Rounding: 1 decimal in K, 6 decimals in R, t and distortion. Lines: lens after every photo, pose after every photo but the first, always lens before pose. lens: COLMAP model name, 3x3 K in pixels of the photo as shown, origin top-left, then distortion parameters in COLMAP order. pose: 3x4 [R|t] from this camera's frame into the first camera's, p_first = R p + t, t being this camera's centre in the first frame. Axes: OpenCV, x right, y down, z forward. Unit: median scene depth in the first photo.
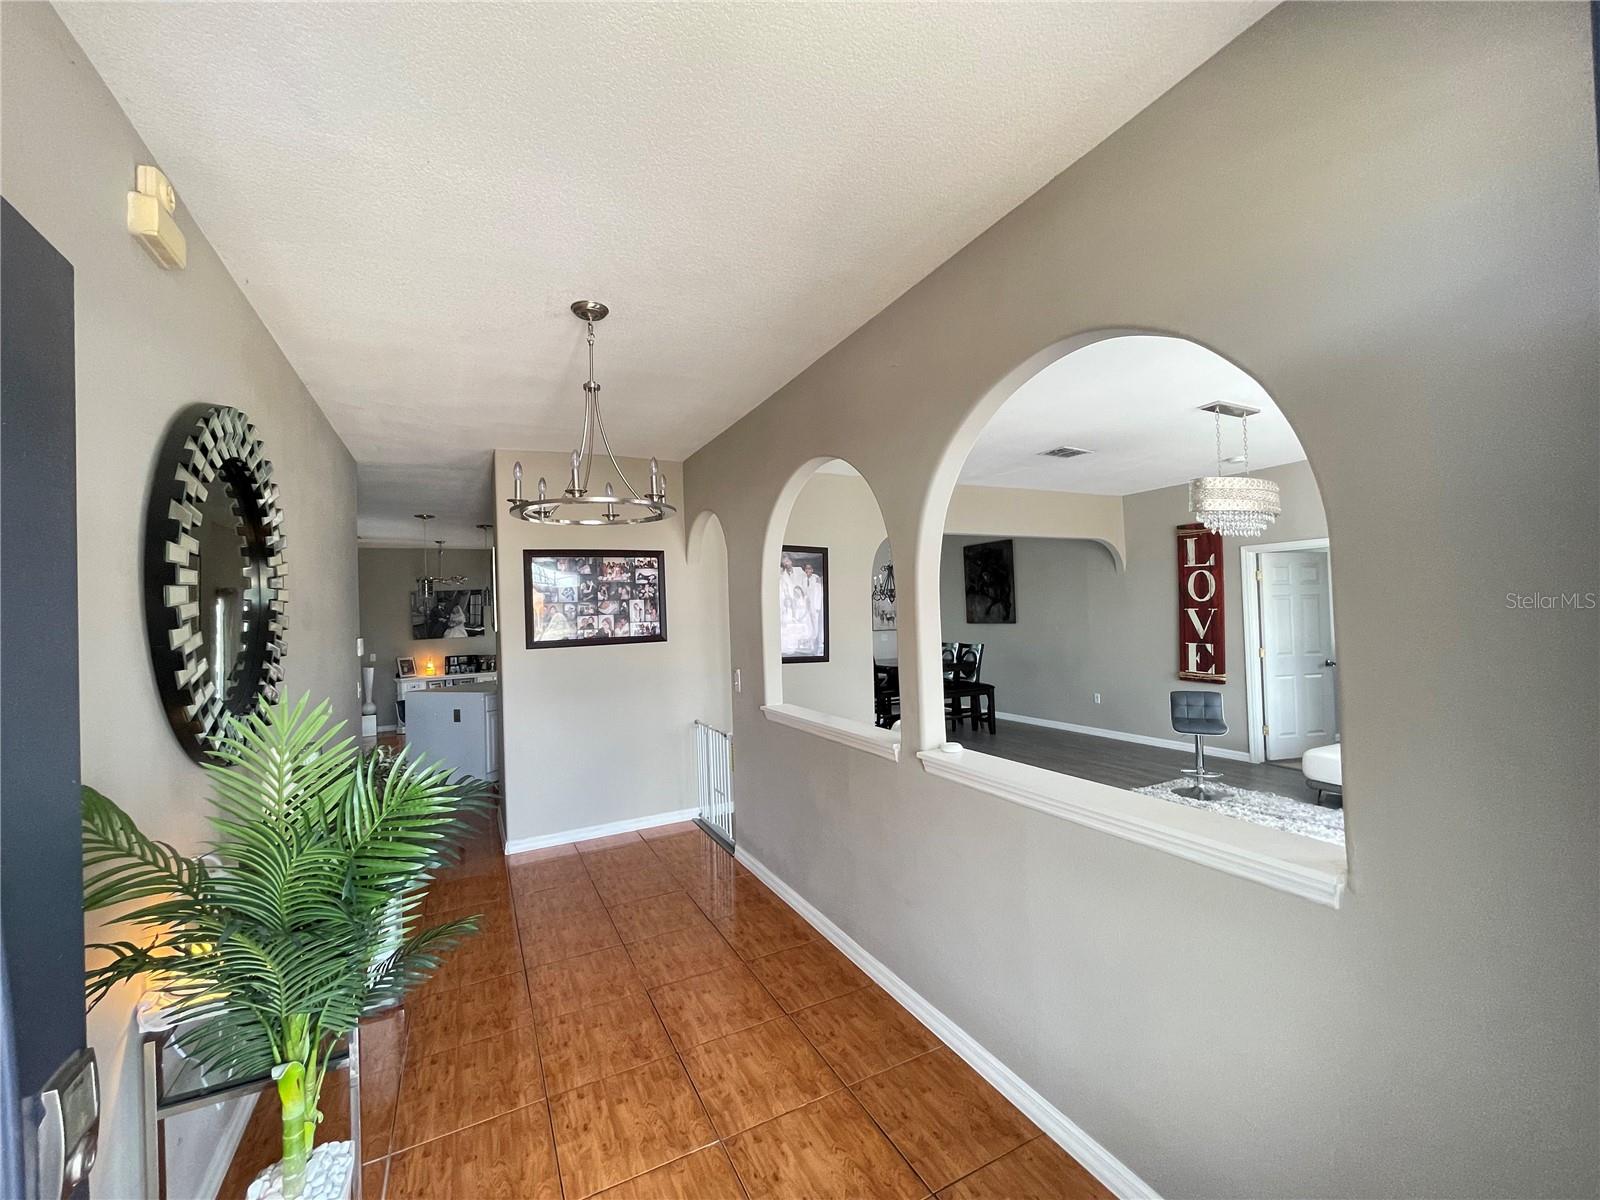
lens RADIAL K [[643.1, 0, 797.3], [0, 643.1, 601.3], [0, 0, 1]] dist [0.000513, 0.000255]
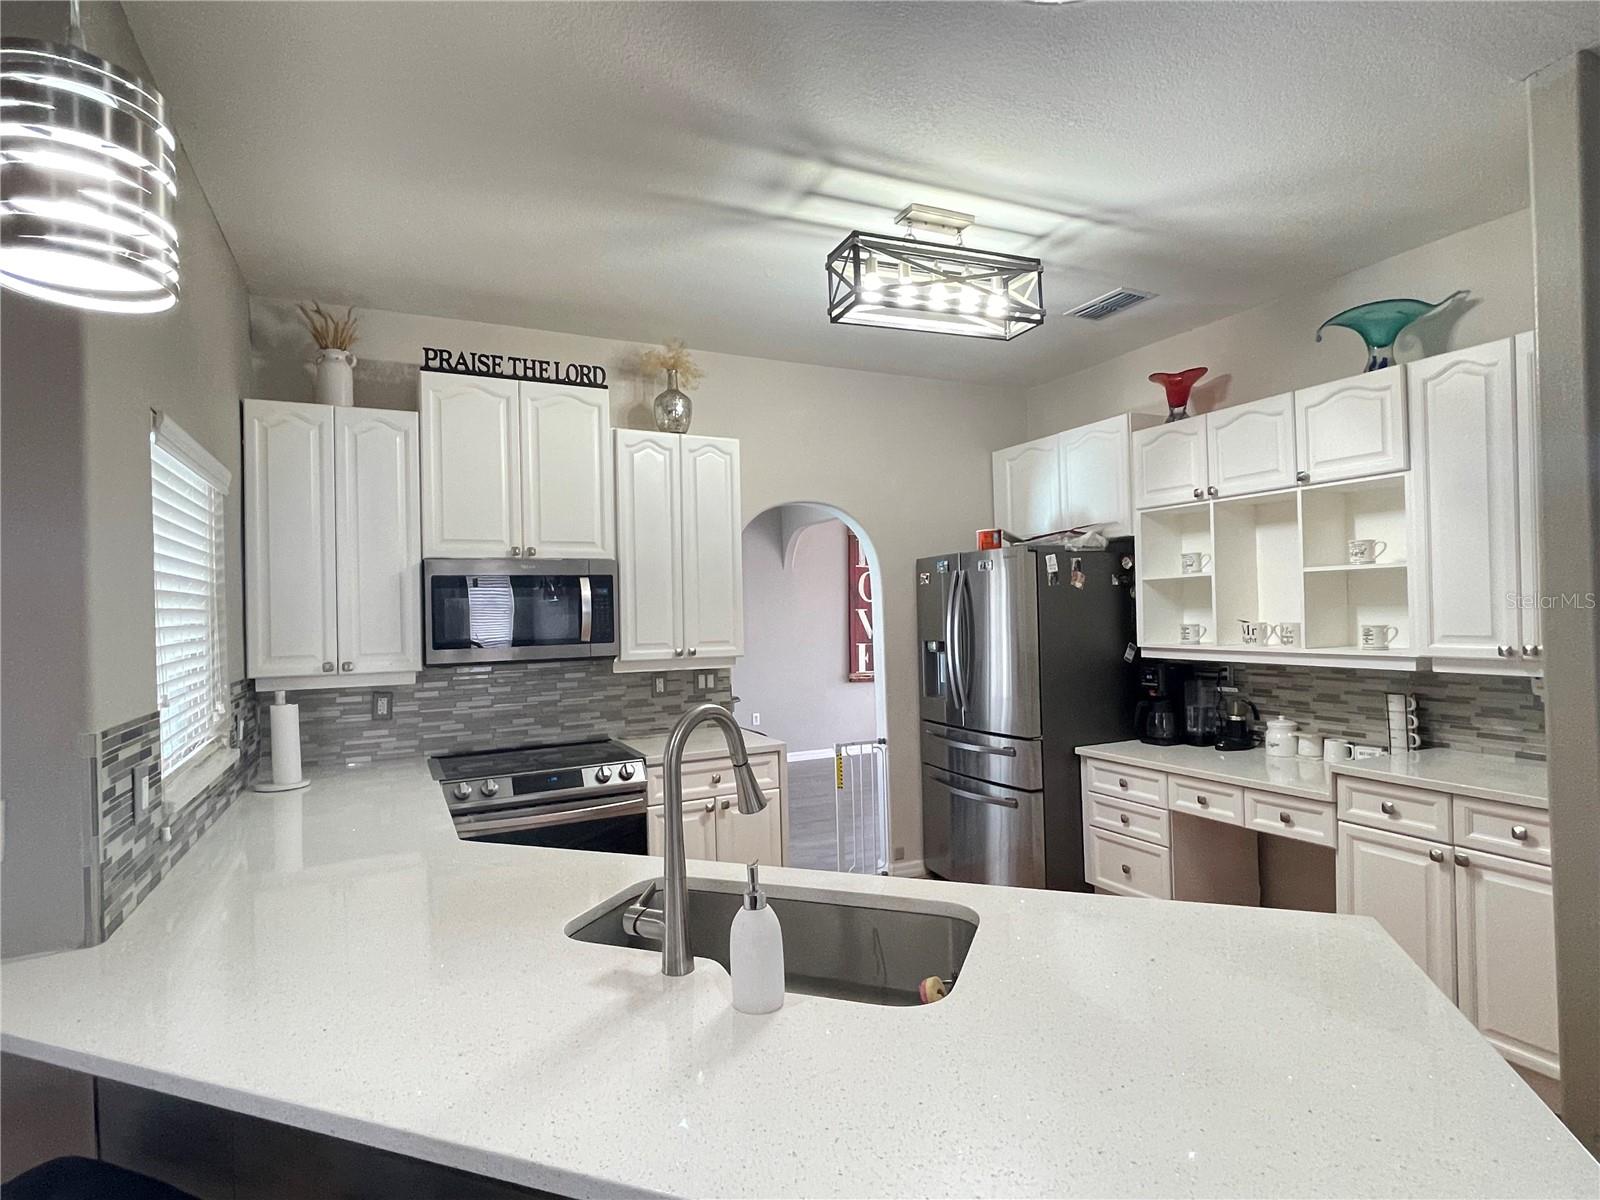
lens RADIAL K [[842.4, 0, 797.9], [0, 842.4, 602.2], [0, 0, 1]] dist [0.000042, 0.000000]
pose [[0.033109, 0.036555, 0.998783, -0.716314], [0.006892, 0.999299, -0.036802, 0.049406], [-0.999428, 0.008102, 0.032834, 1.081213]]
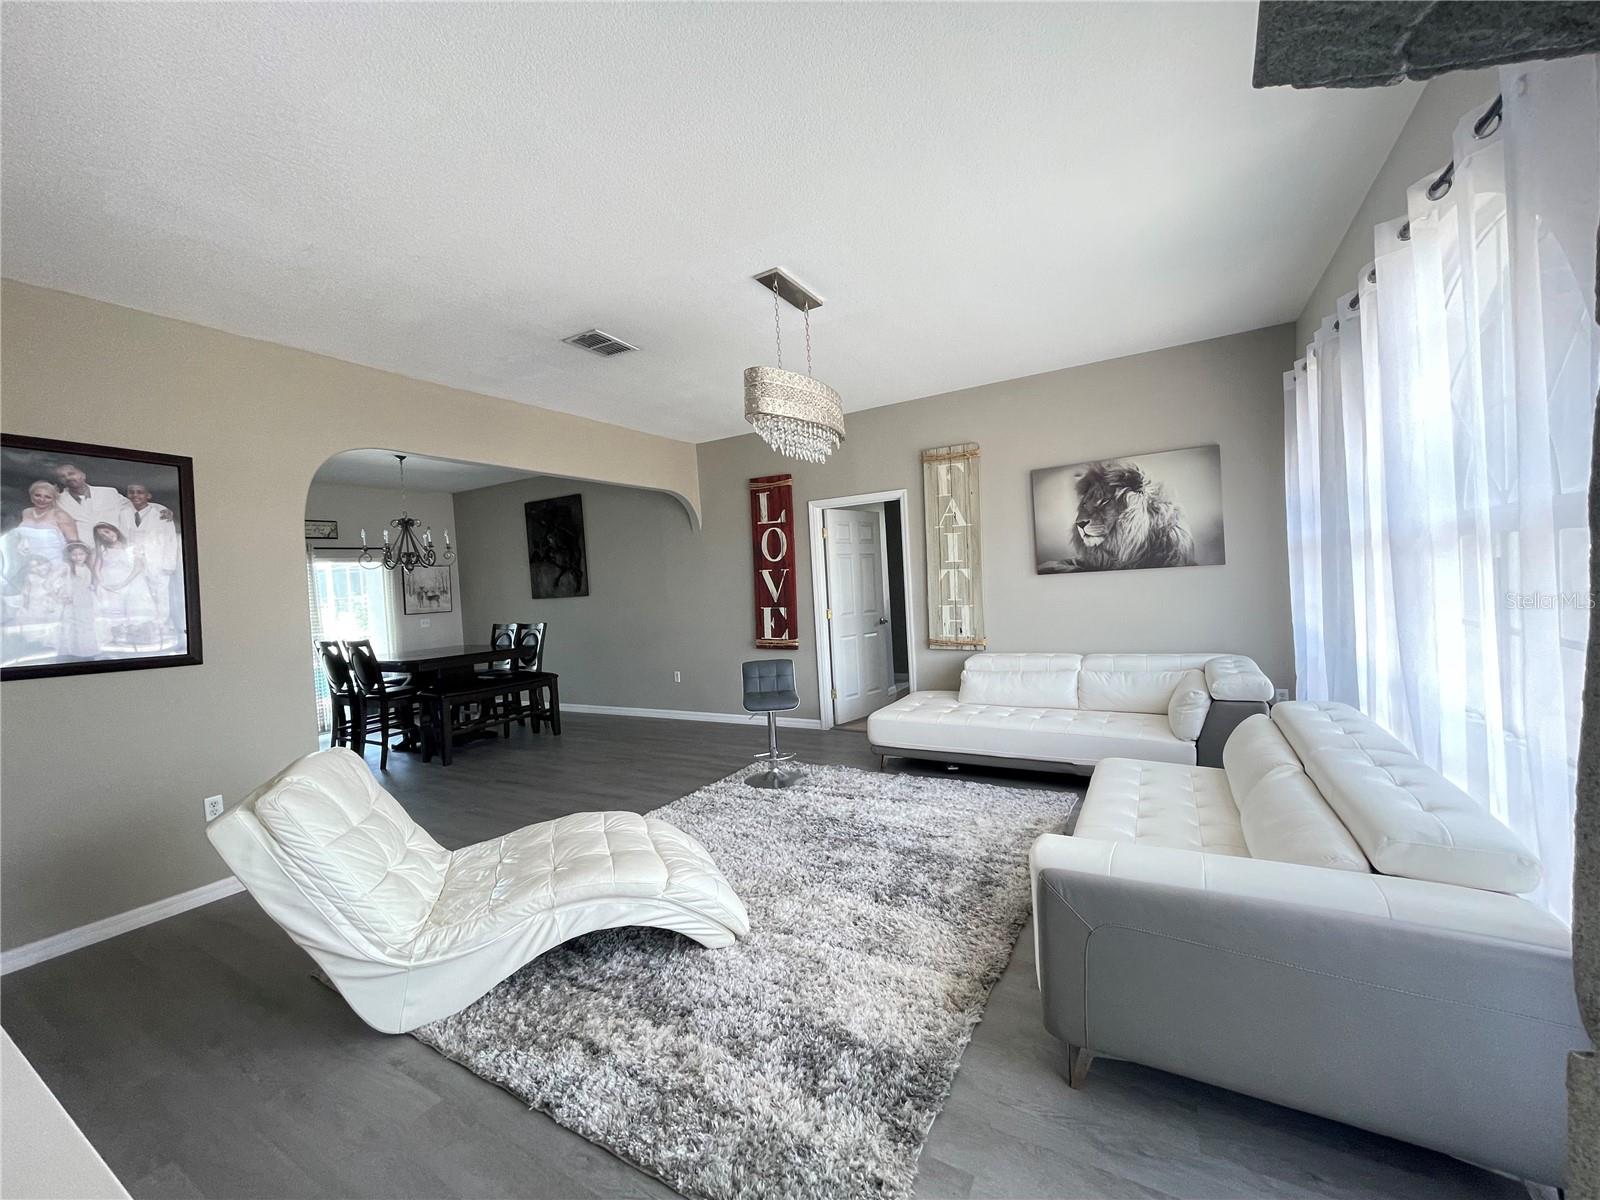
lens RADIAL K [[643.1, 0, 796.4], [0, 643.1, 591.8], [0, 0, 1]] dist [0.000513, 0.000255]
pose [[0.837468, -0.027439, 0.545797, 0.153033], [0.021894, 0.999621, 0.016659, 0.028991], [-0.546048, -0.002002, 0.837752, 0.214687]]
